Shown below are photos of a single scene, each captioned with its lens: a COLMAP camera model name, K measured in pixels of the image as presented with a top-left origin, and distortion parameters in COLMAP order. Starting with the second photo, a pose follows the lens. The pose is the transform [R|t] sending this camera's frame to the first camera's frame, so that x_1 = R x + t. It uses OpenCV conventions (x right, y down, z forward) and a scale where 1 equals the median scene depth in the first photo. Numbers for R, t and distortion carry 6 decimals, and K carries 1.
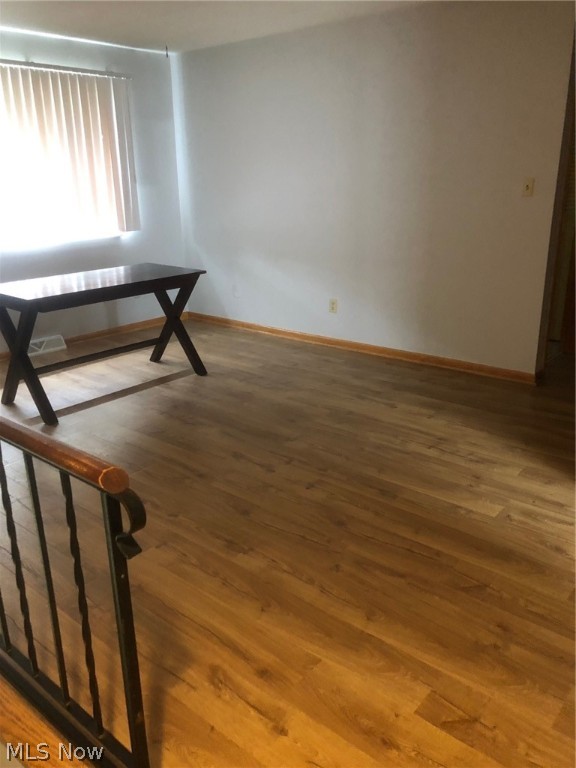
lens RADIAL K [[626.6, 0, 282.0], [0, 626.6, 376.3], [0, 0, 1]] dist [0.005568, 0.005956]
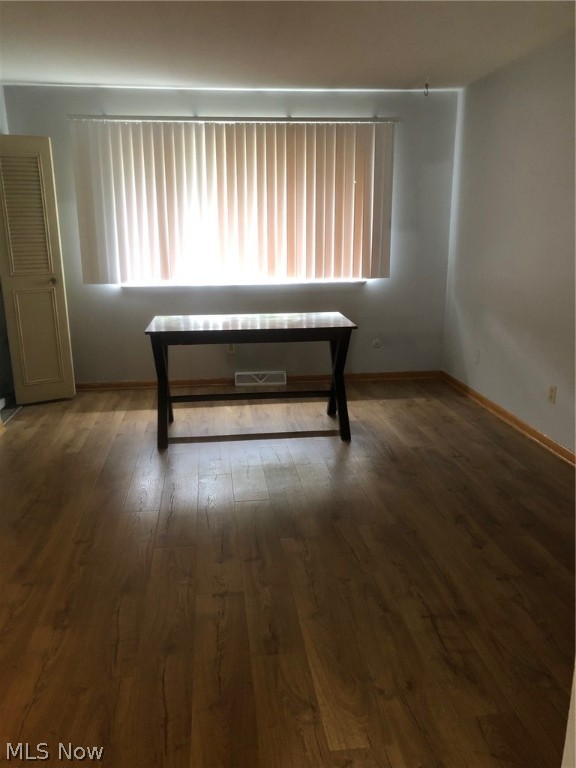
lens RADIAL K [[626.6, 0, 279.4], [0, 626.6, 377.8], [0, 0, 1]] dist [0.005568, 0.005956]
pose [[0.725949, 0.174388, -0.665272, 0.420522], [-0.213886, 0.976597, 0.022602, -0.097092], [0.653644, 0.125884, 0.746259, 0.276298]]
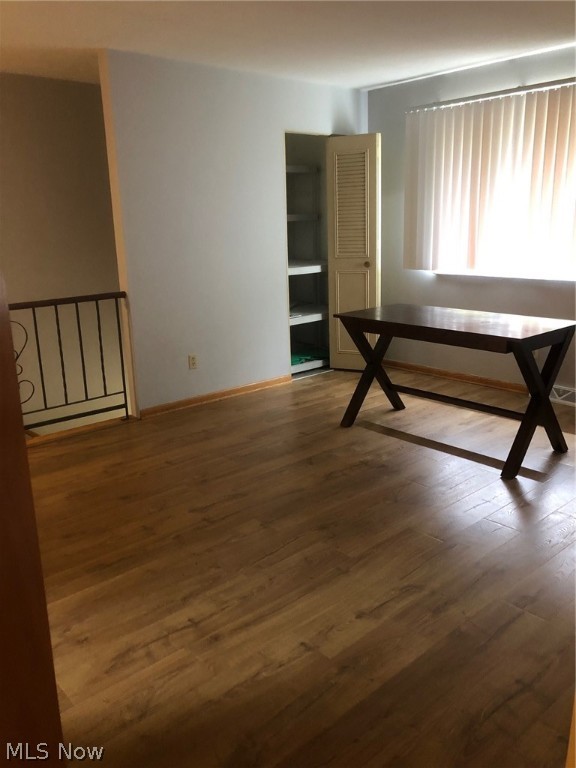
lens RADIAL K [[626.6, 0, 294.1], [0, 626.6, 386.4], [0, 0, 1]] dist [0.005568, 0.005956]
pose [[-0.147397, 0.277728, -0.949285, 0.626667], [-0.274003, 0.910738, 0.308995, -0.281646], [0.950367, 0.305652, -0.058142, 0.845160]]
